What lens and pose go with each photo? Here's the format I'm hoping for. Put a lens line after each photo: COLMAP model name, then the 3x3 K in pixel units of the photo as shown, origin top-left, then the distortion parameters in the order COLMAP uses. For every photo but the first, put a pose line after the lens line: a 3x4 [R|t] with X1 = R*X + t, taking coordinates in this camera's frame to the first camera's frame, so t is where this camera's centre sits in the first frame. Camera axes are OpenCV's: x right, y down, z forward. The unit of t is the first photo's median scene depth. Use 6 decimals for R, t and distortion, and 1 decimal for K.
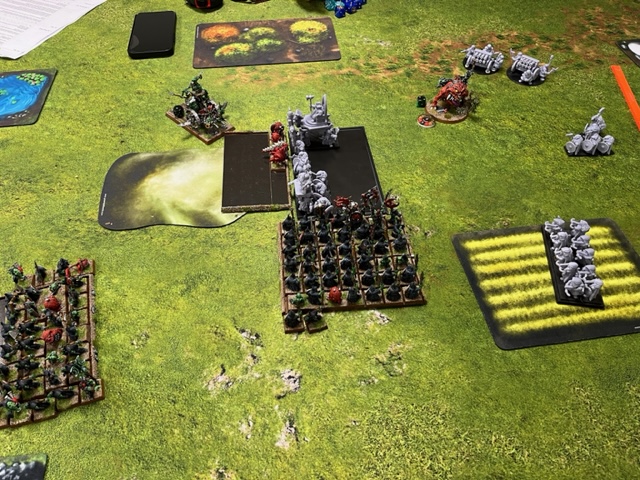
lens RADIAL K [[487.1, 0, 317.1], [0, 487.1, 238.9], [0, 0, 1]] dist [0.054306, -0.086241]
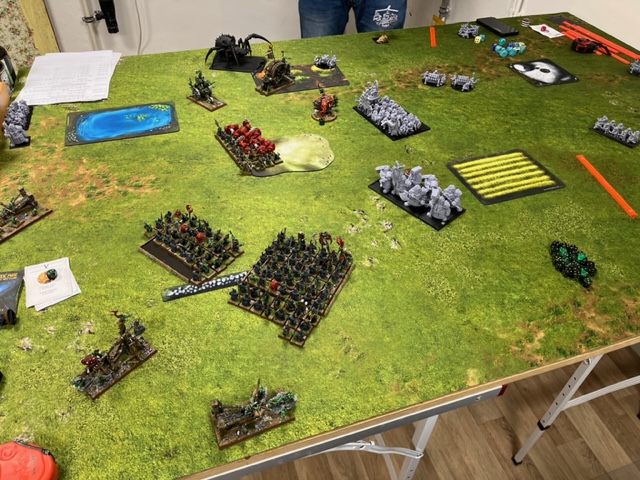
lens RADIAL K [[484.6, 0, 314.3], [0, 484.6, 235.2], [0, 0, 1]] dist [0.060961, -0.093819]
pose [[0.982479, -0.107260, 0.152413, -0.486418], [0.124376, 0.986385, -0.107584, 0.376113], [-0.138798, 0.124655, 0.982444, -0.667024]]
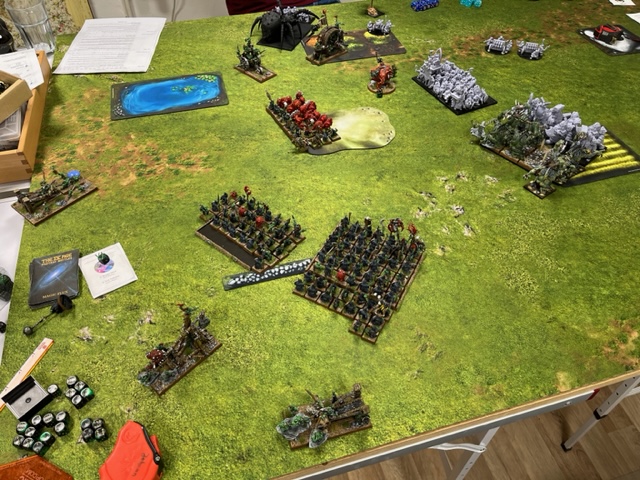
lens RADIAL K [[484.3, 0, 318.1], [0, 484.3, 239.3], [0, 0, 1]] dist [0.055232, -0.084243]
pose [[0.989099, -0.104449, 0.103792, -0.579468], [0.109336, 0.993093, -0.042555, 0.312763], [-0.098631, 0.053440, 0.993688, -0.565785]]
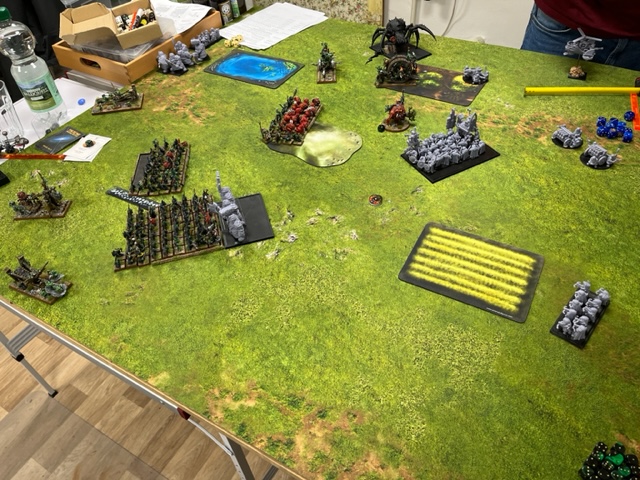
lens RADIAL K [[490.6, 0, 319.6], [0, 490.6, 242.6], [0, 0, 1]] dist [0.055014, -0.083578]
pose [[0.790055, 0.404252, -0.460861, 0.690281], [-0.429763, 0.901333, 0.053877, 0.115274], [0.437170, 0.155495, 0.885835, -0.485770]]
